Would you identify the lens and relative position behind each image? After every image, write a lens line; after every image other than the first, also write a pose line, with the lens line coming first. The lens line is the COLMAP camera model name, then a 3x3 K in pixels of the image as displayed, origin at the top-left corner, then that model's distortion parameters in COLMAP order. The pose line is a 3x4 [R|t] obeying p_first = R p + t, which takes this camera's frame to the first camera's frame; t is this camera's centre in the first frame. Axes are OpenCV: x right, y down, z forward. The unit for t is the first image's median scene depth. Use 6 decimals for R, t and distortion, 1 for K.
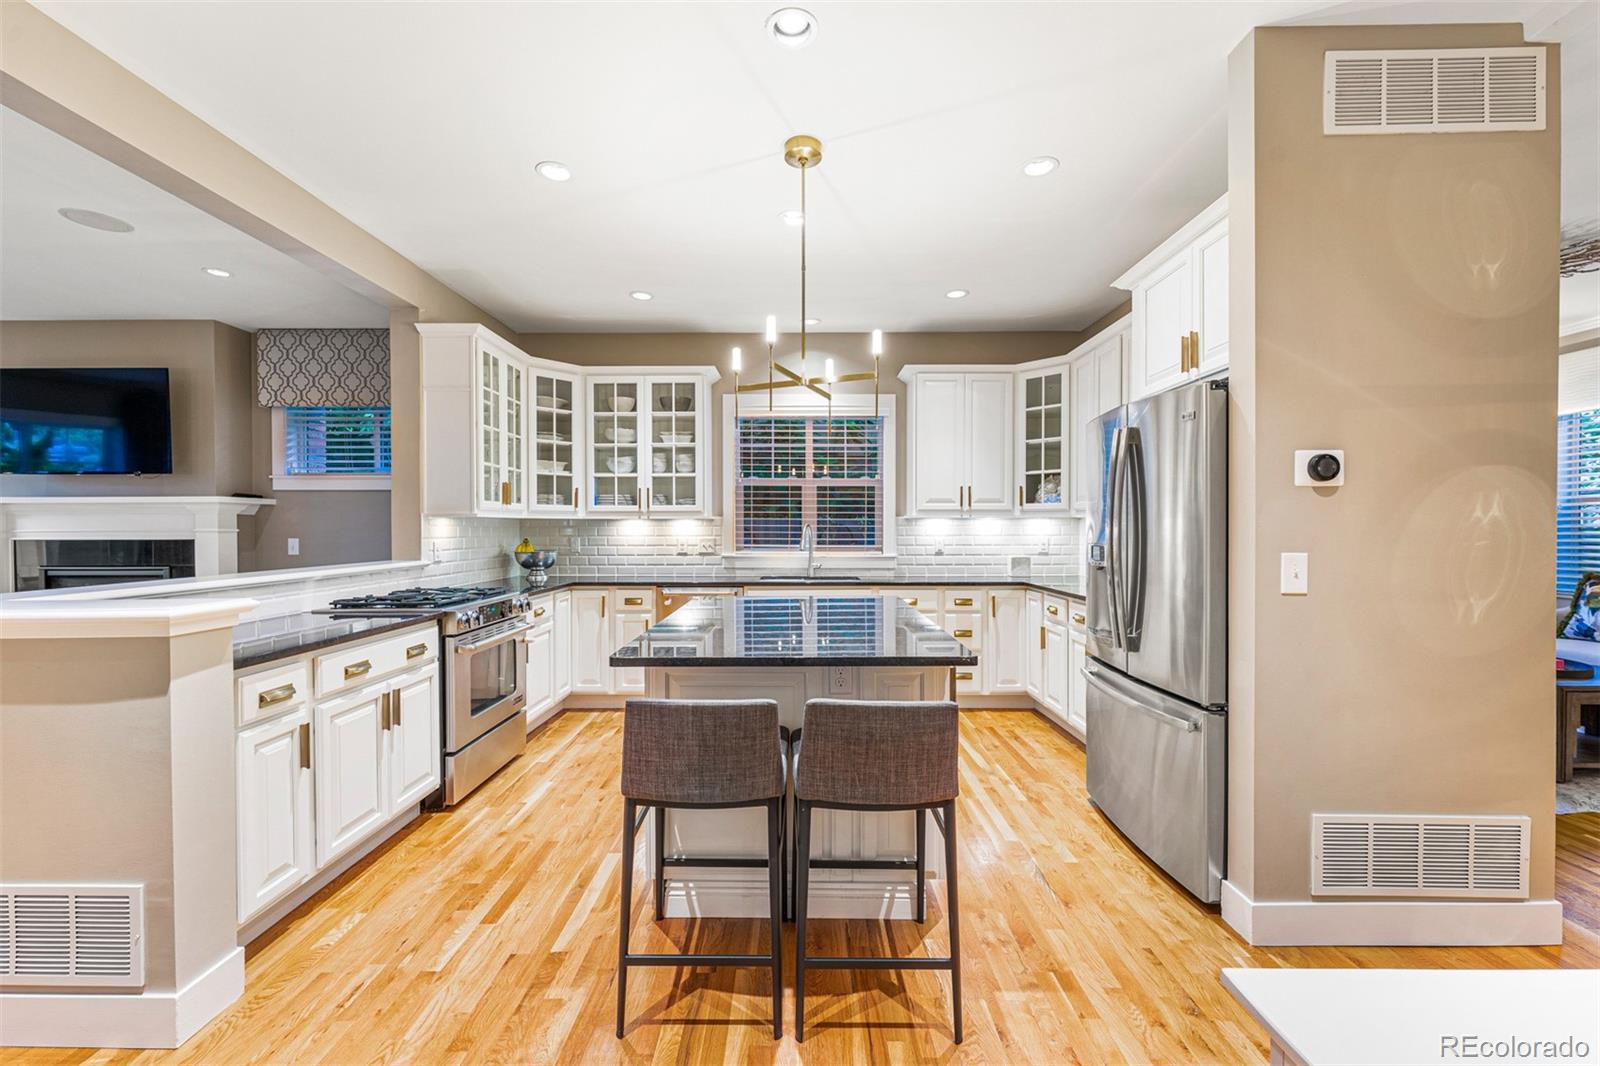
lens RADIAL K [[646.4, 0, 794.4], [0, 646.4, 534.3], [0, 0, 1]] dist [0.007964, 0.000040]
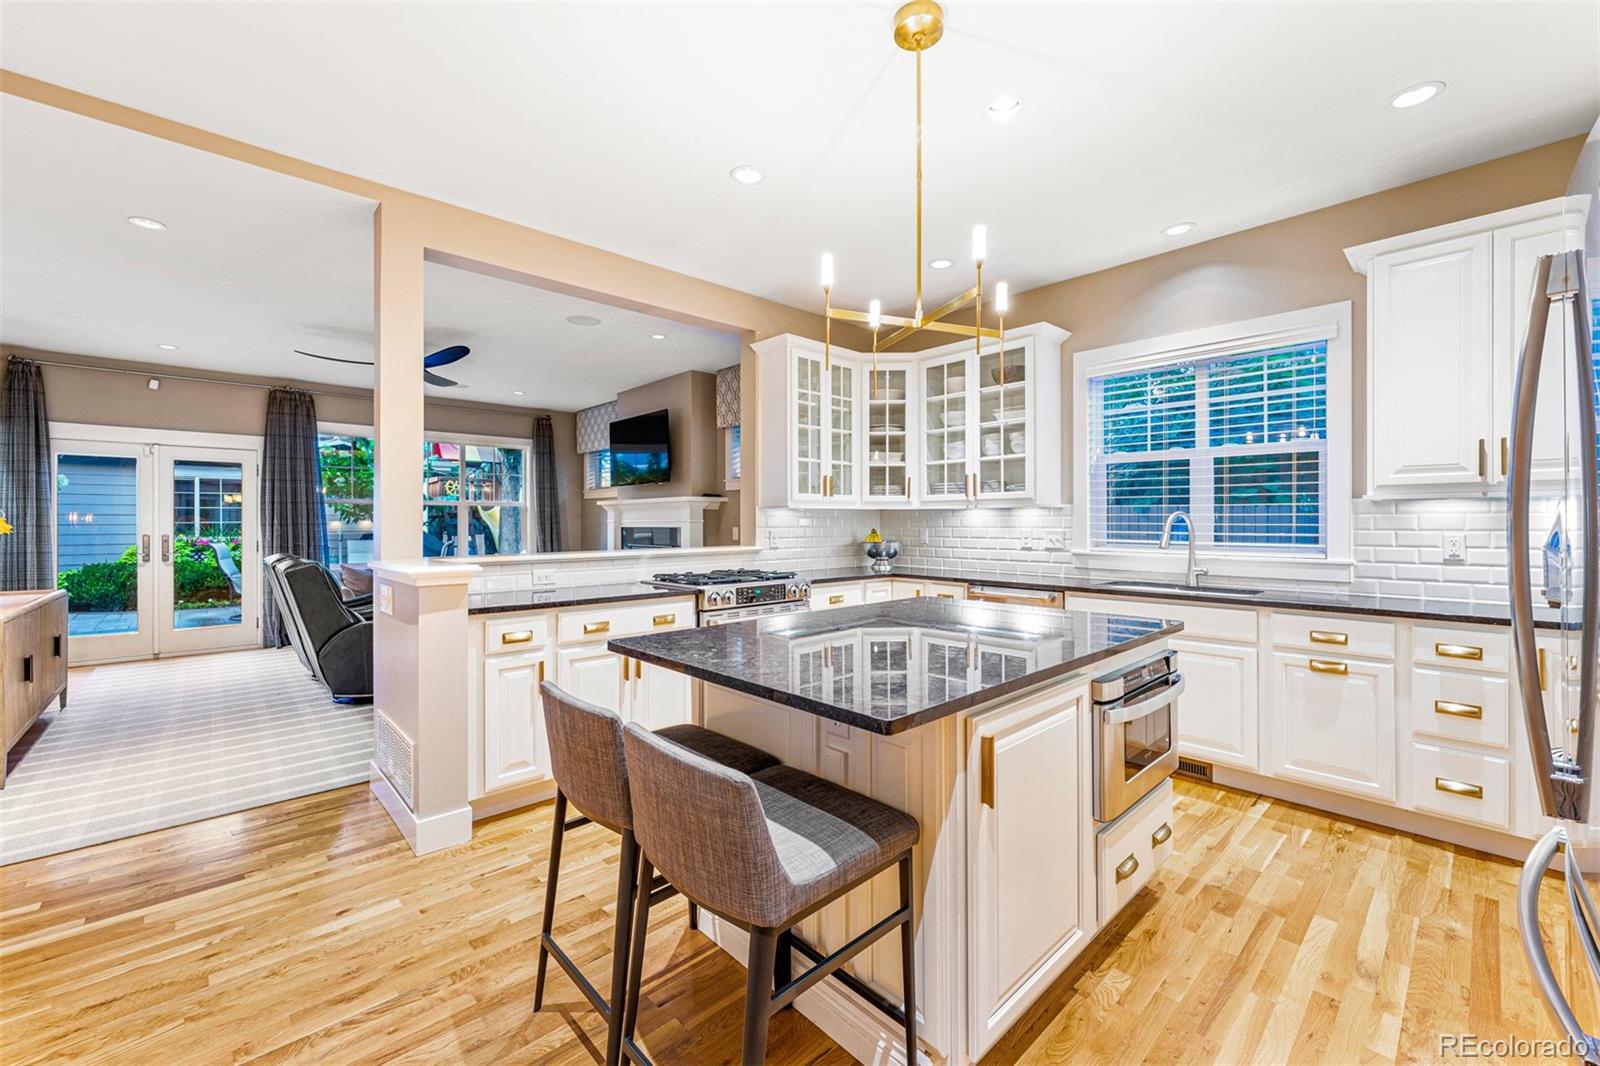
lens RADIAL K [[646.4, 0, 794.7], [0, 646.4, 525.6], [0, 0, 1]] dist [0.007964, 0.000040]
pose [[0.685488, 0.004482, -0.728070, 0.257022], [-0.006939, 0.999976, -0.000377, 0.002718], [0.728050, 0.005311, 0.685503, 0.201684]]
